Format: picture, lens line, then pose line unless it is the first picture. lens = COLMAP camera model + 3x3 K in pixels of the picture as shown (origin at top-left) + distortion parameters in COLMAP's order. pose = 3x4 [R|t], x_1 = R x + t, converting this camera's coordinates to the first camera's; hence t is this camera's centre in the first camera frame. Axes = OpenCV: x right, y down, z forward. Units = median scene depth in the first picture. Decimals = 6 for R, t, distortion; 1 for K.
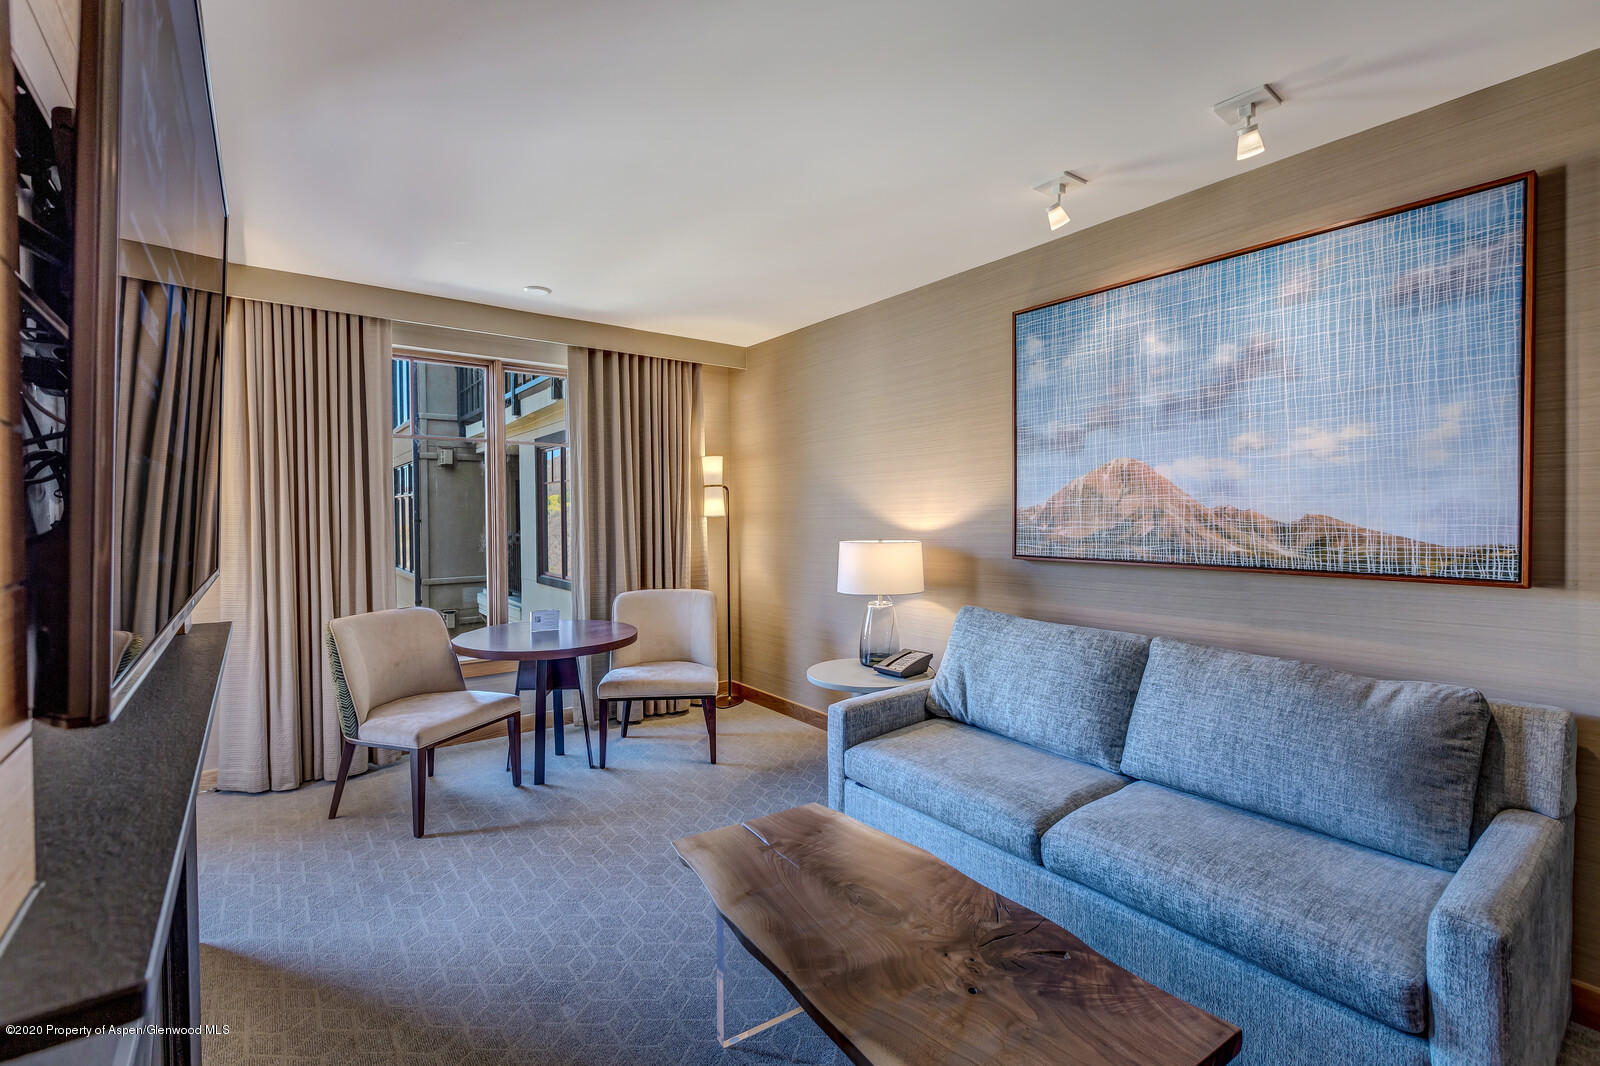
lens RADIAL K [[708.0, 0, 803.8], [0, 708.0, 524.7], [0, 0, 1]] dist [-0.002874, -0.000036]
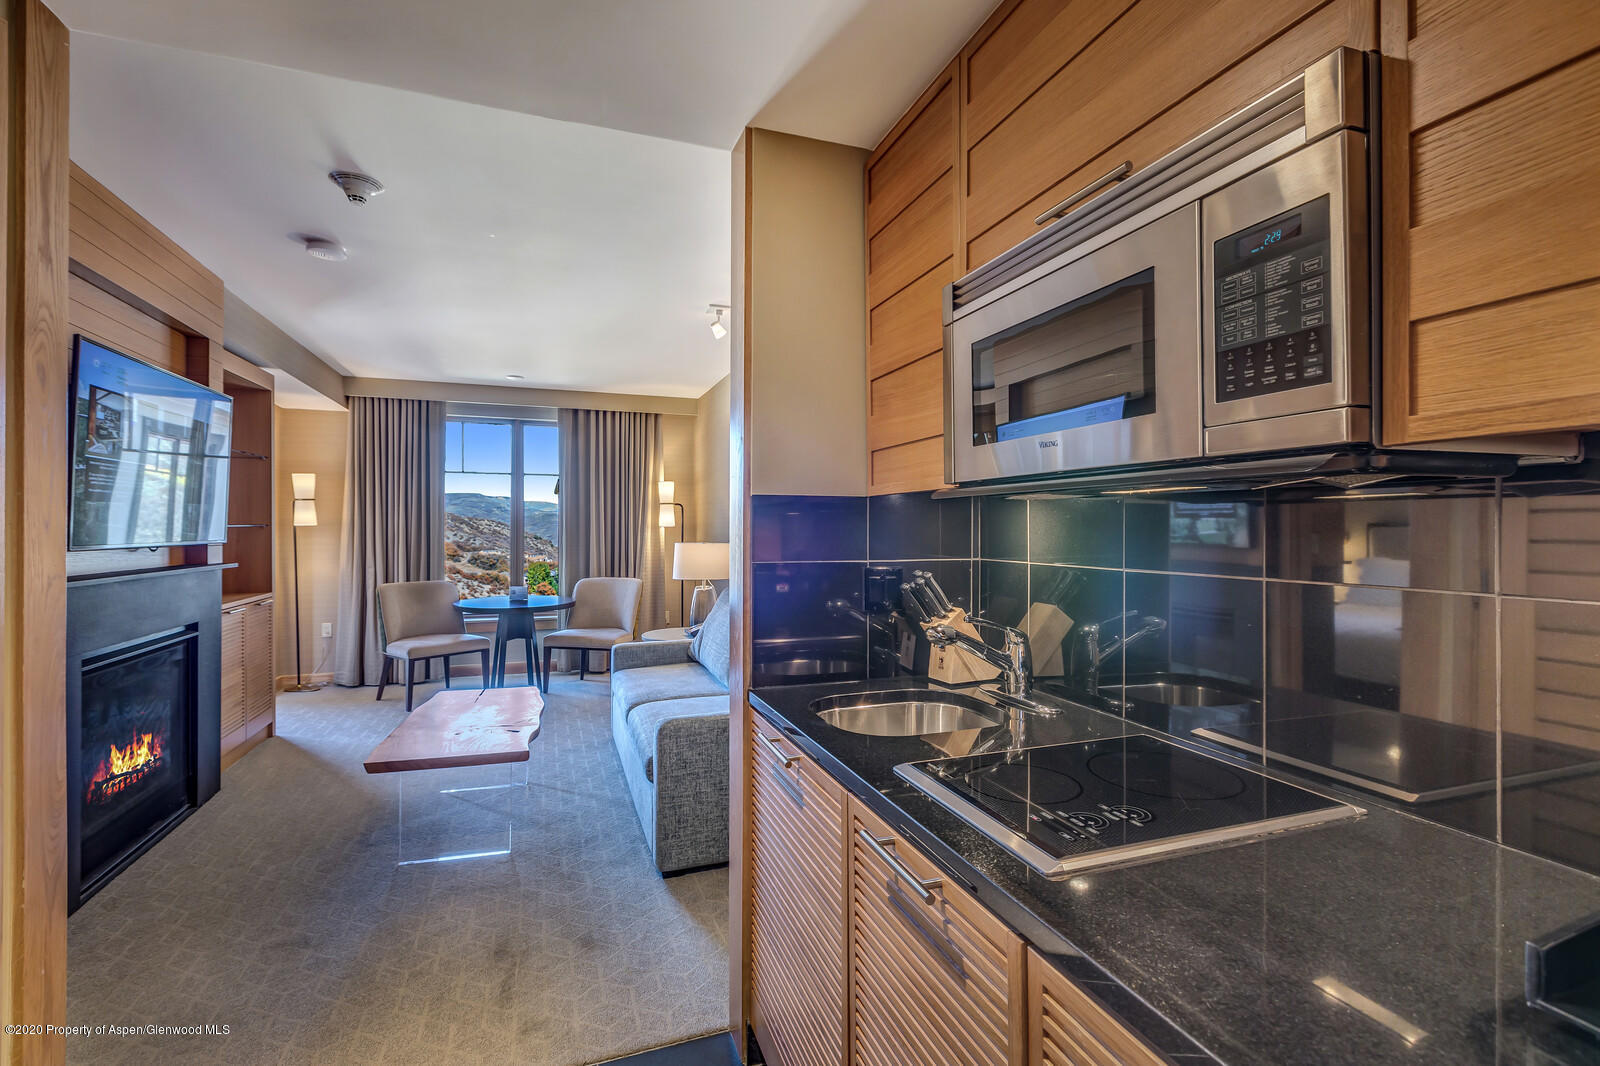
lens RADIAL K [[718.9, 0, 802.2], [0, 718.9, 523.0], [0, 0, 1]] dist [-0.000910, -0.000217]
pose [[0.953907, 0.003801, -0.300077, 1.068515], [-0.010934, 0.999696, -0.022094, 0.018901], [0.299902, 0.024357, 0.953659, -0.461319]]
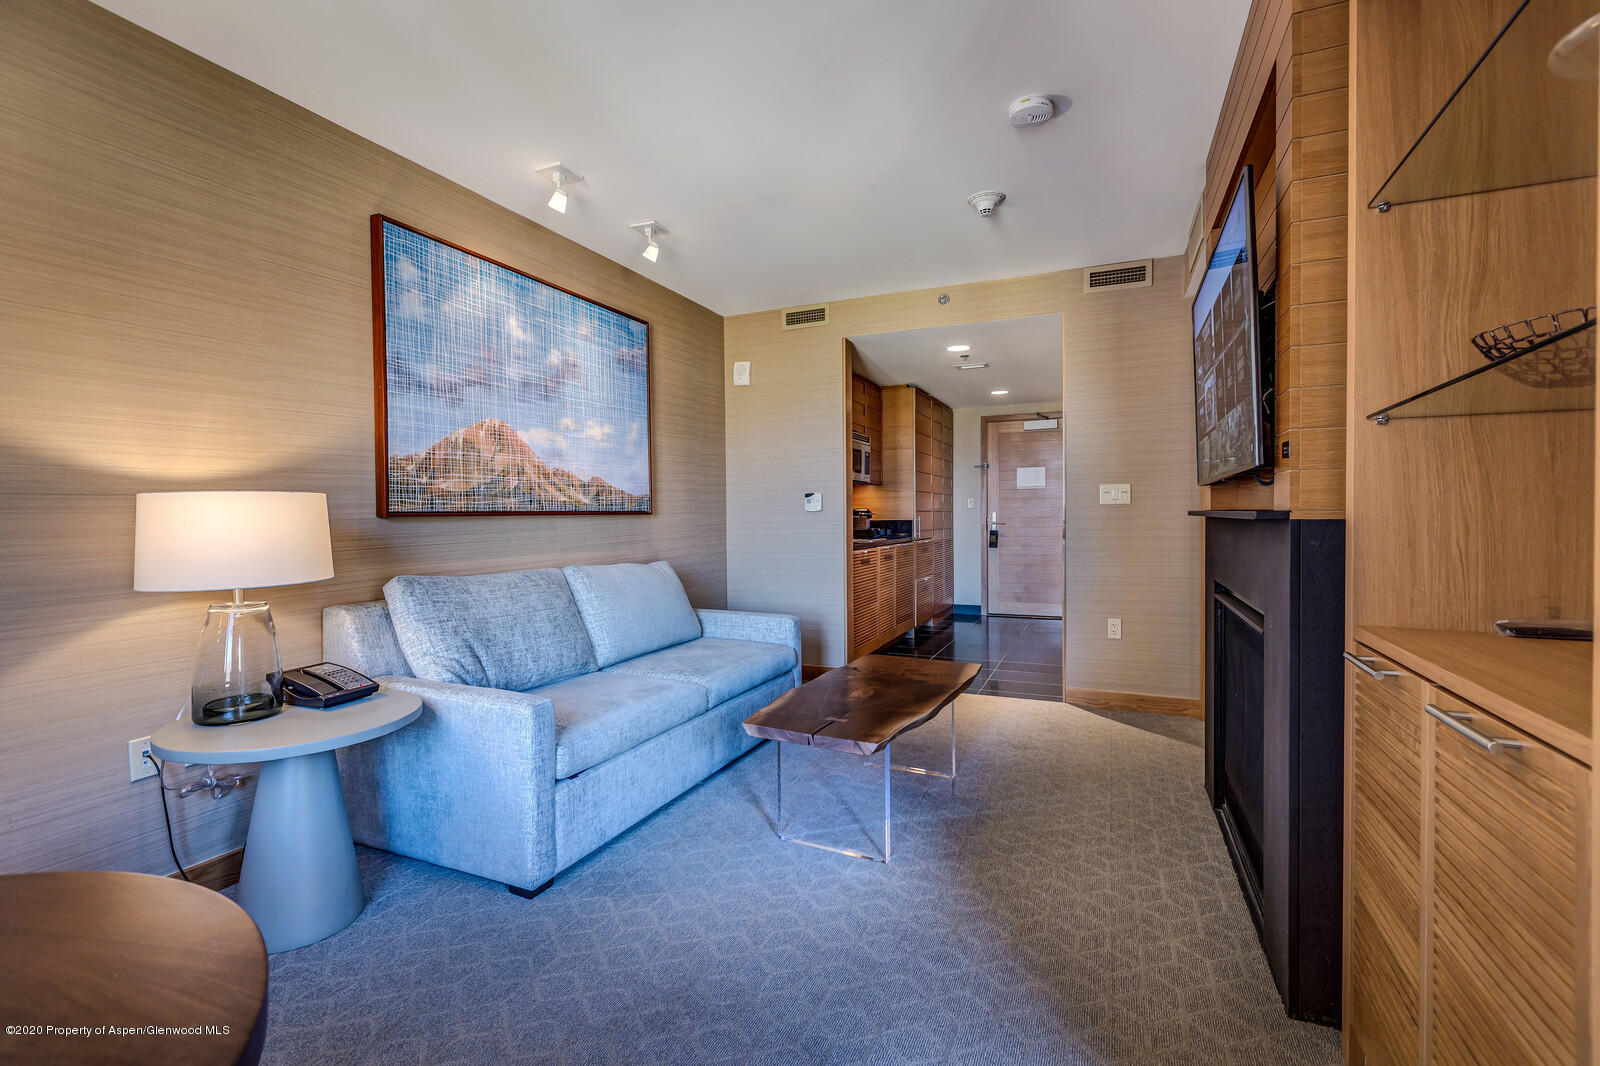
lens RADIAL K [[708.0, 0, 803.8], [0, 708.0, 524.7], [0, 0, 1]] dist [-0.002874, -0.000036]
pose [[-0.488452, -0.006473, 0.872567, -0.870385], [0.023640, 0.999507, 0.020649, 0.069075], [-0.872270, 0.030714, -0.488059, 1.305358]]
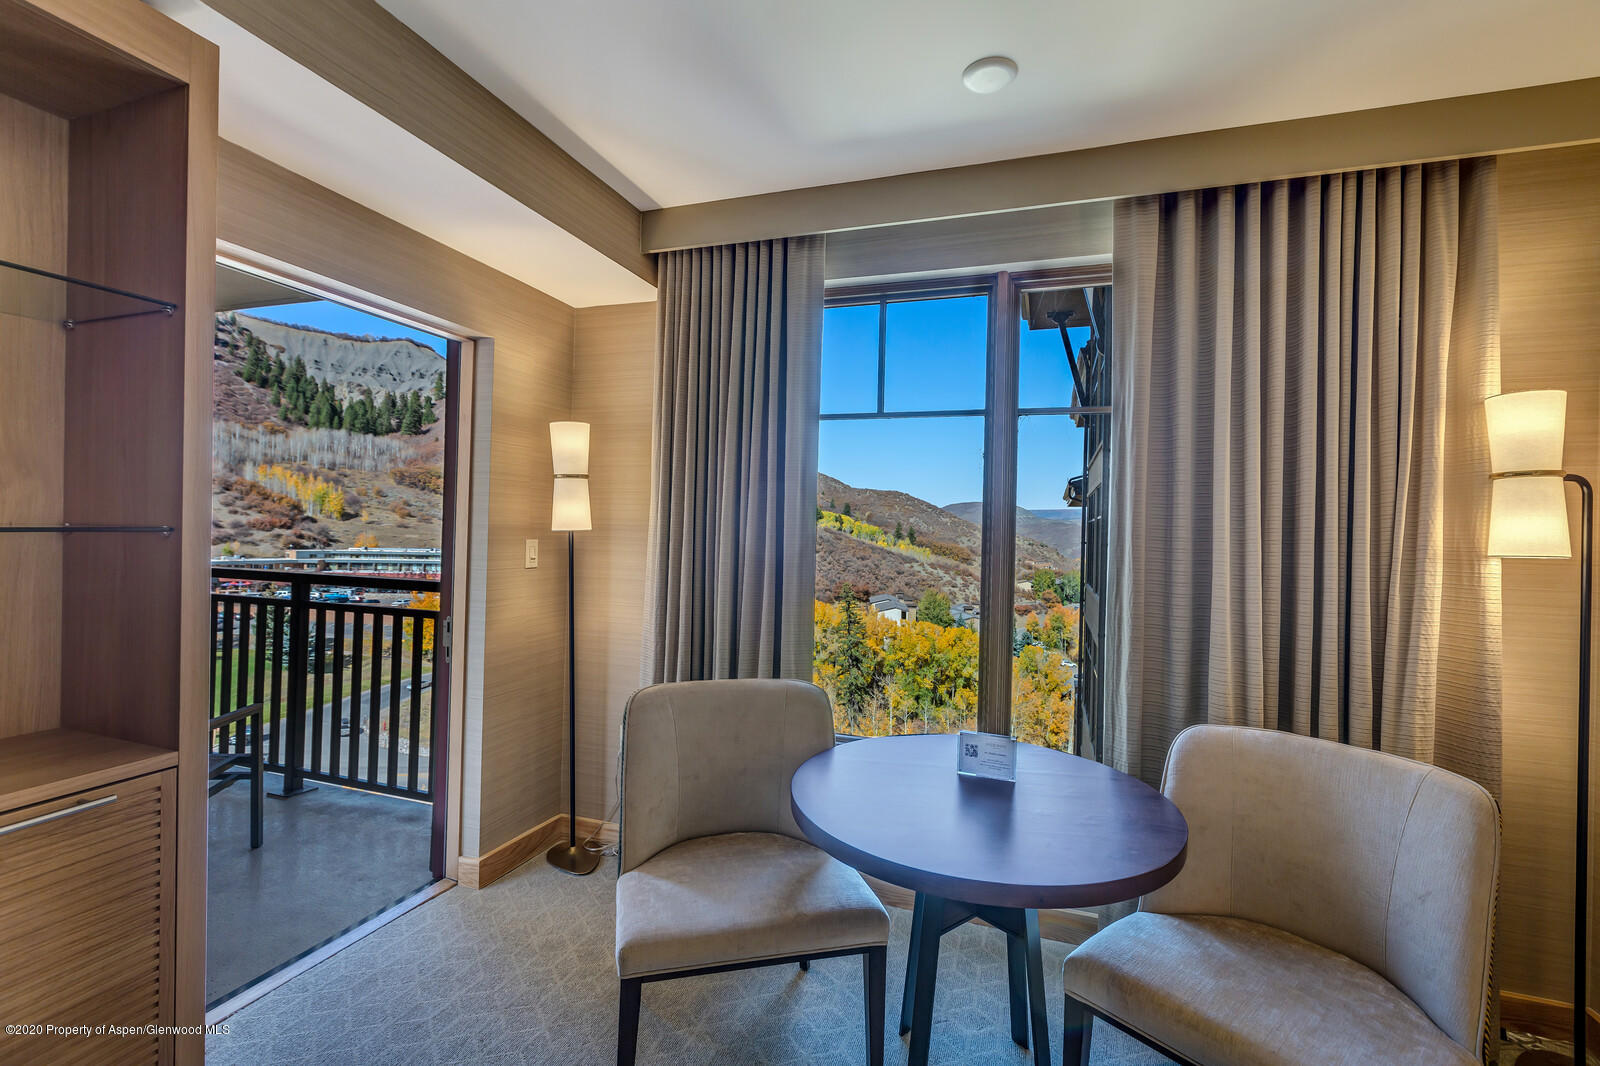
lens RADIAL K [[718.9, 0, 802.2], [0, 718.9, 523.0], [0, 0, 1]] dist [-0.000910, -0.000217]
pose [[0.555190, 0.011662, -0.831642, -0.055971], [-0.043033, 0.998965, -0.014720, -0.018086], [0.830610, 0.043960, 0.555117, 0.985108]]
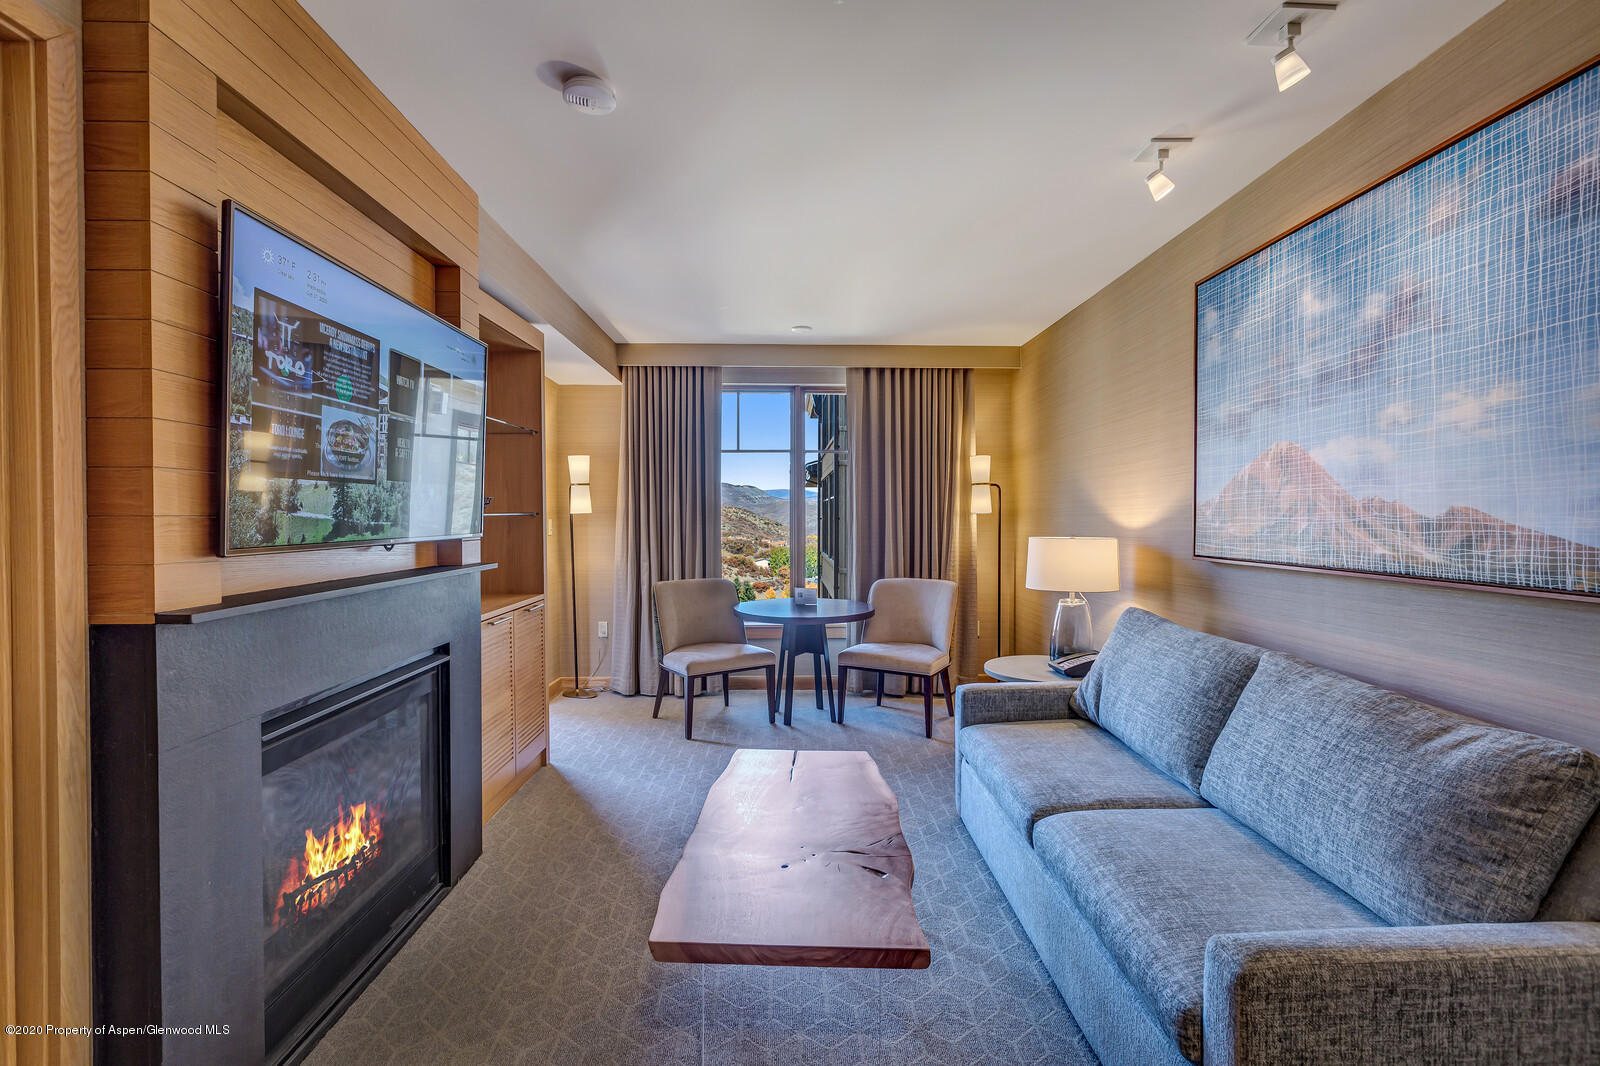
lens RADIAL K [[723.1, 0, 799.1], [0, 723.1, 525.7], [0, 0, 1]] dist [-0.004558, -0.001576]
pose [[0.808106, 0.012650, -0.588902, 0.573019], [-0.012916, 0.999910, 0.003756, 0.011660], [0.588896, 0.004570, 0.808196, -0.038341]]
